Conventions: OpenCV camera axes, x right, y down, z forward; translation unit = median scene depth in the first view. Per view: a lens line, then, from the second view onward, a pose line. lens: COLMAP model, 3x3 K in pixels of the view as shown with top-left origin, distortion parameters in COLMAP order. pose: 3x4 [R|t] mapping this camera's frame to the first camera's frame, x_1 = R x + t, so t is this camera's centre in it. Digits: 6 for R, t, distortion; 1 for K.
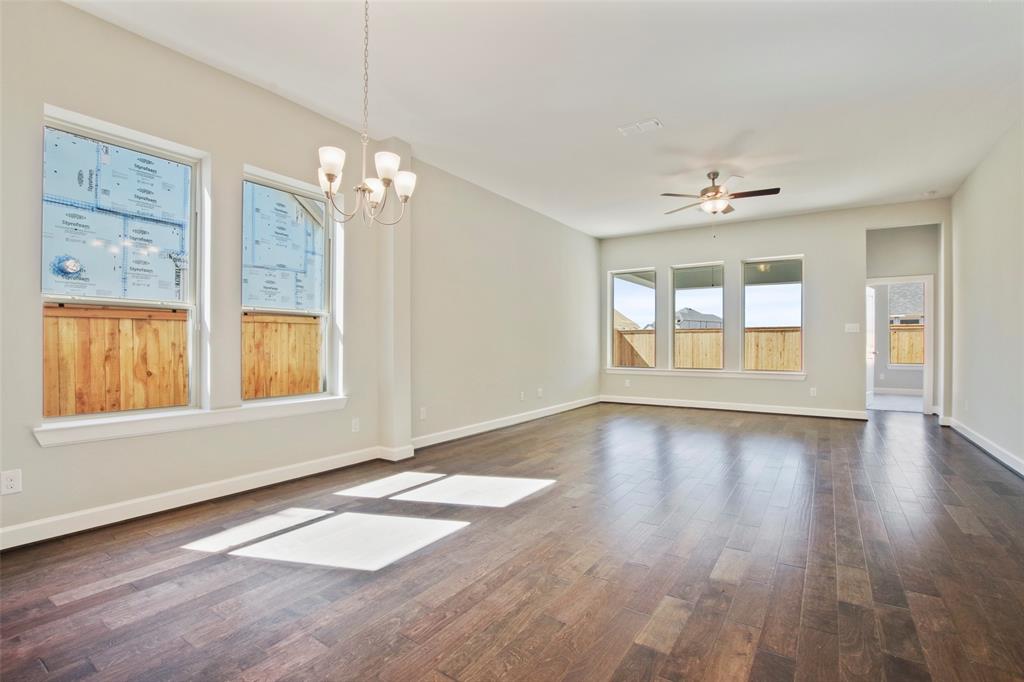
lens RADIAL K [[471.9, 0, 492.8], [0, 471.9, 350.5], [0, 0, 1]] dist [-0.028034, 0.002634]
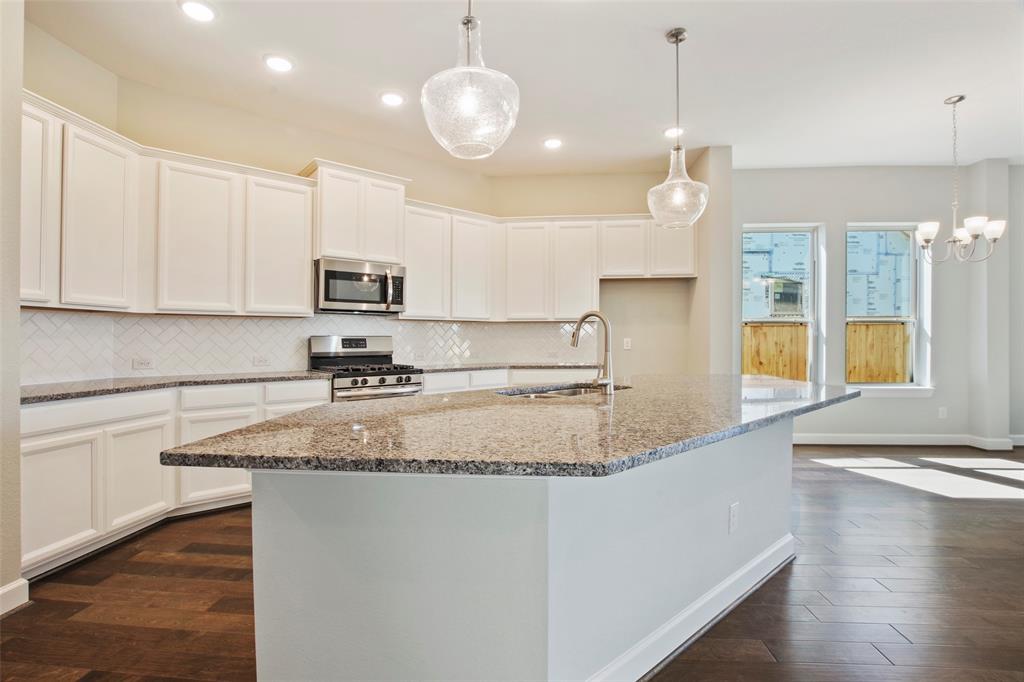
lens RADIAL K [[471.9, 0, 503.0], [0, 471.9, 341.0], [0, 0, 1]] dist [-0.028034, 0.002634]
pose [[0.512489, 0.002150, -0.858691, 0.085052], [-0.010693, 0.999935, -0.003877, -0.003919], [0.858627, 0.011169, 0.512479, -0.340381]]
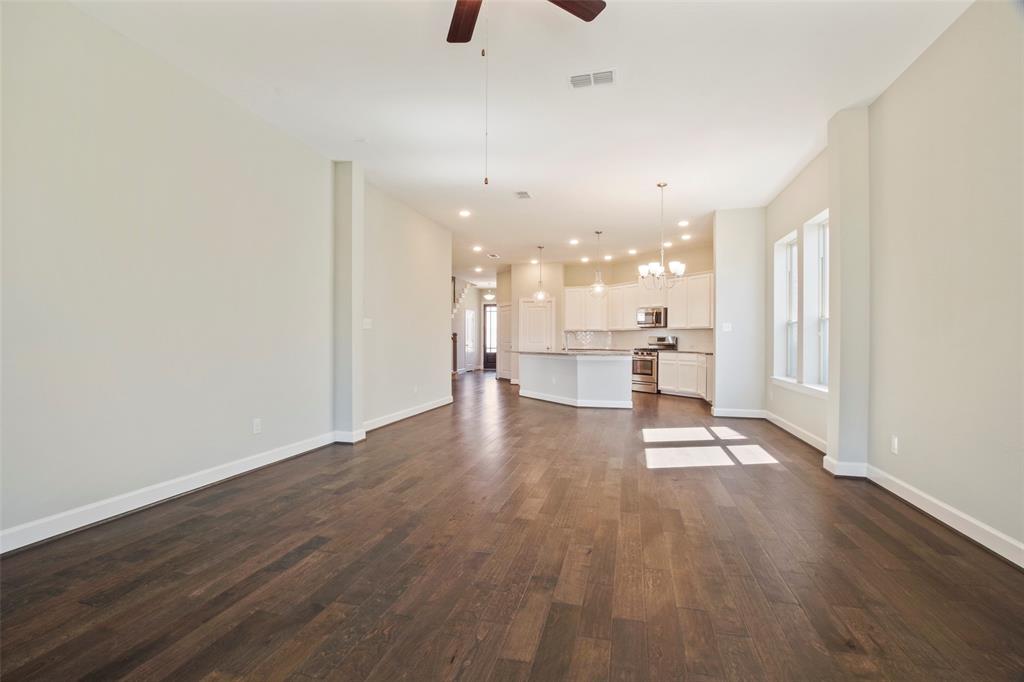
lens RADIAL K [[471.9, 0, 499.8], [0, 471.9, 344.8], [0, 0, 1]] dist [-0.028034, 0.002634]
pose [[-0.938092, -0.000368, -0.346386, 0.476363], [-0.010112, 0.999602, 0.026323, -0.019470], [0.346239, 0.028196, -0.937723, 1.088812]]
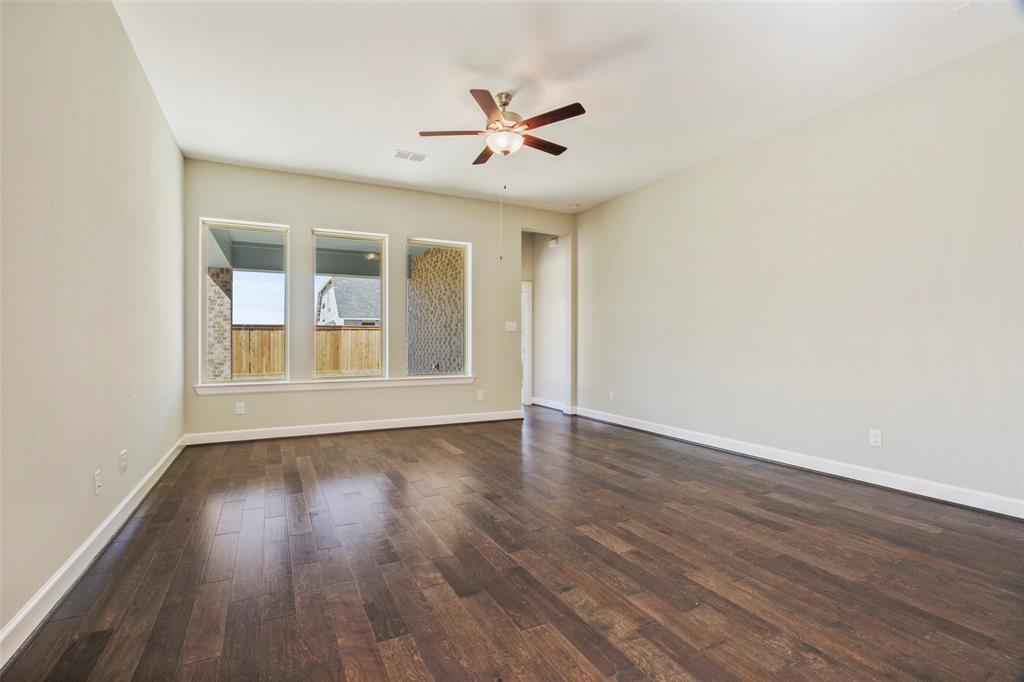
lens RADIAL K [[471.9, 0, 514.1], [0, 471.9, 338.0], [0, 0, 1]] dist [-0.028034, 0.002634]
pose [[0.447237, 0.007463, 0.894384, -0.111359], [0.013921, 0.999786, -0.015304, -0.008922], [-0.894307, 0.019295, 0.447037, 0.546746]]
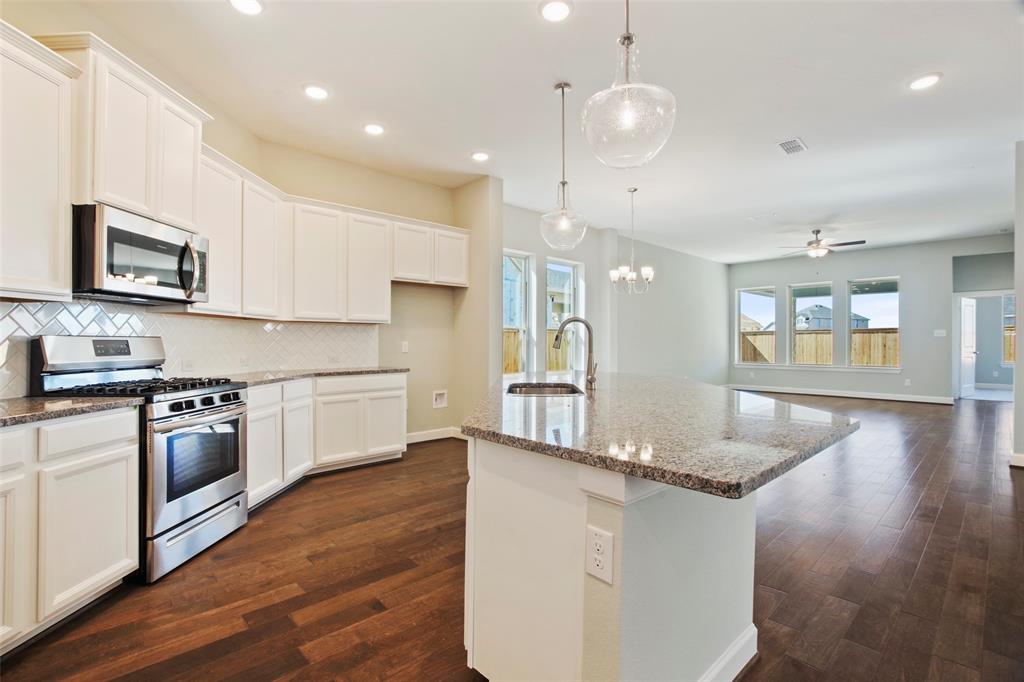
lens RADIAL K [[471.9, 0, 501.8], [0, 471.9, 348.1], [0, 0, 1]] dist [-0.028034, 0.002634]
pose [[0.979171, 0.002281, -0.203024, -0.159288], [-0.002847, 0.999993, -0.002495, -0.001011], [0.203017, 0.003021, 0.979171, -0.503858]]
